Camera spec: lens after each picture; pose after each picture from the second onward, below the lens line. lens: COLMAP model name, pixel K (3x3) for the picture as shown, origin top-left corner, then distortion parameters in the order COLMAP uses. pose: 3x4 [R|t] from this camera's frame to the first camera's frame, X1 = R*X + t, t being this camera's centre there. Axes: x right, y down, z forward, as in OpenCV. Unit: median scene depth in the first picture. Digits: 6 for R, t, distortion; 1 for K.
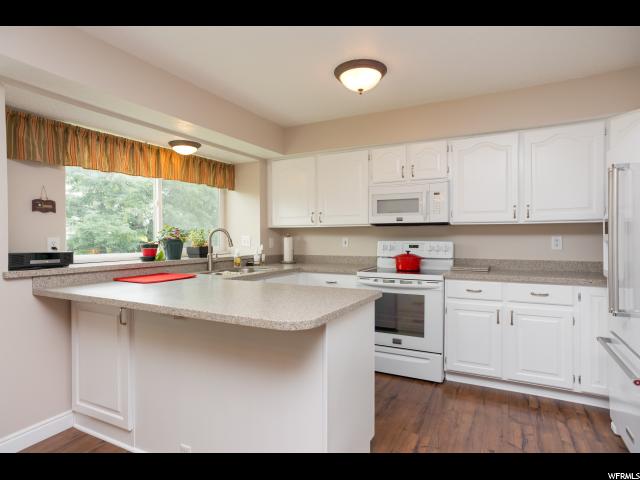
lens RADIAL K [[362.2, 0, 318.5], [0, 362.2, 240.5], [0, 0, 1]] dist [-0.054728, 0.053625]
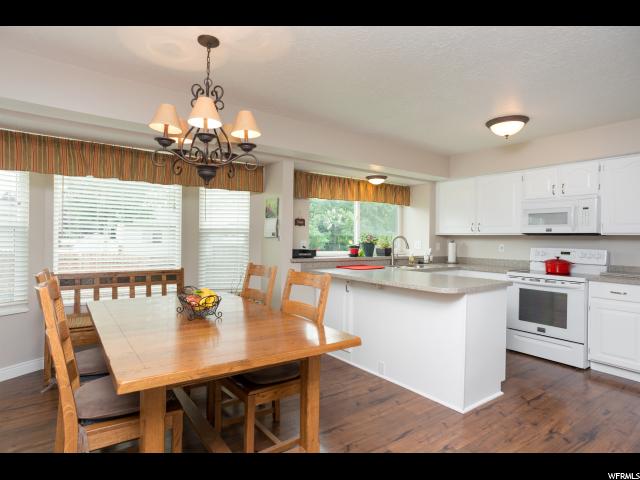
lens RADIAL K [[362.2, 0, 318.5], [0, 362.2, 240.5], [0, 0, 1]] dist [-0.054728, 0.053625]
pose [[0.896963, 0.017785, -0.441747, 0.064218], [-0.020711, 0.999784, -0.001802, -0.005647], [0.441619, 0.010765, 0.897138, -0.399627]]
